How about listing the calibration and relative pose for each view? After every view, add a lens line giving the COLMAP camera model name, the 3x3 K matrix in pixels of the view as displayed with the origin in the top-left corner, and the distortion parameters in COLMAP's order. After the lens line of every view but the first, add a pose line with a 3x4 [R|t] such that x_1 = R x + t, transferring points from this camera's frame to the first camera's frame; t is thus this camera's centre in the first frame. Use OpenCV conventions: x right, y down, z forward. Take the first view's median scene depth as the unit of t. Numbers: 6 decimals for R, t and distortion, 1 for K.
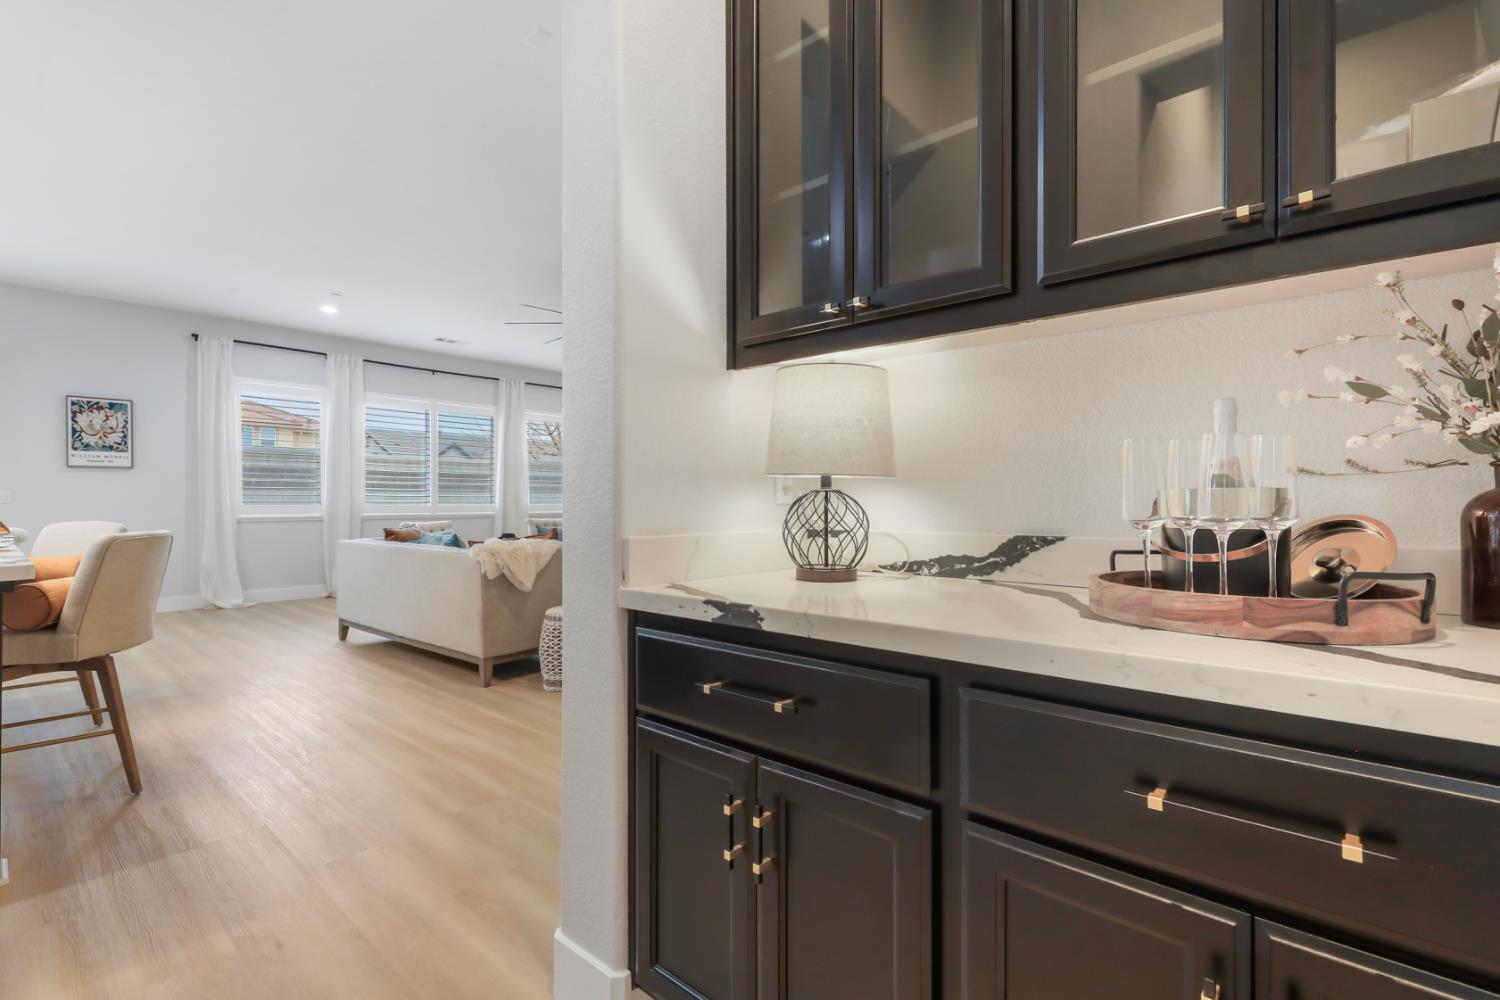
lens RADIAL K [[687.0, 0, 747.6], [0, 687.0, 501.1], [0, 0, 1]] dist [0.001426, 0.000142]
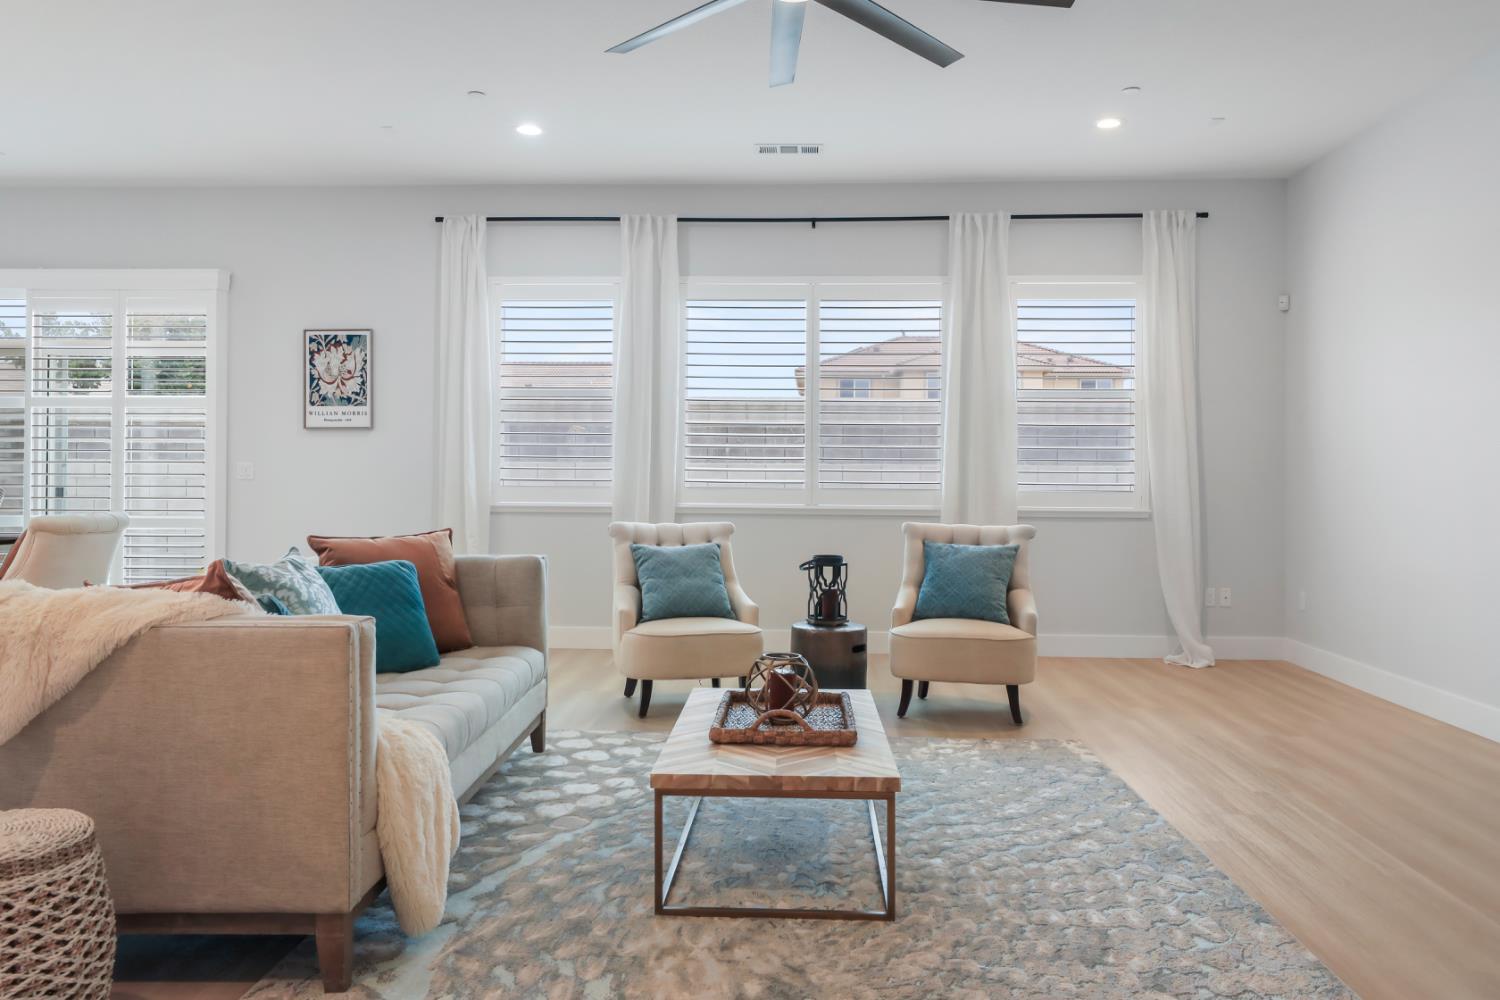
lens RADIAL K [[1198.7, 0, 747.6], [0, 1198.7, 494.0], [0, 0, 1]] dist [0.002689, -0.000410]
pose [[0.613981, 0.016006, -0.789158, 0.274692], [-0.008174, 0.999870, 0.013921, -0.003173], [0.789278, -0.002097, 0.614032, 0.575874]]
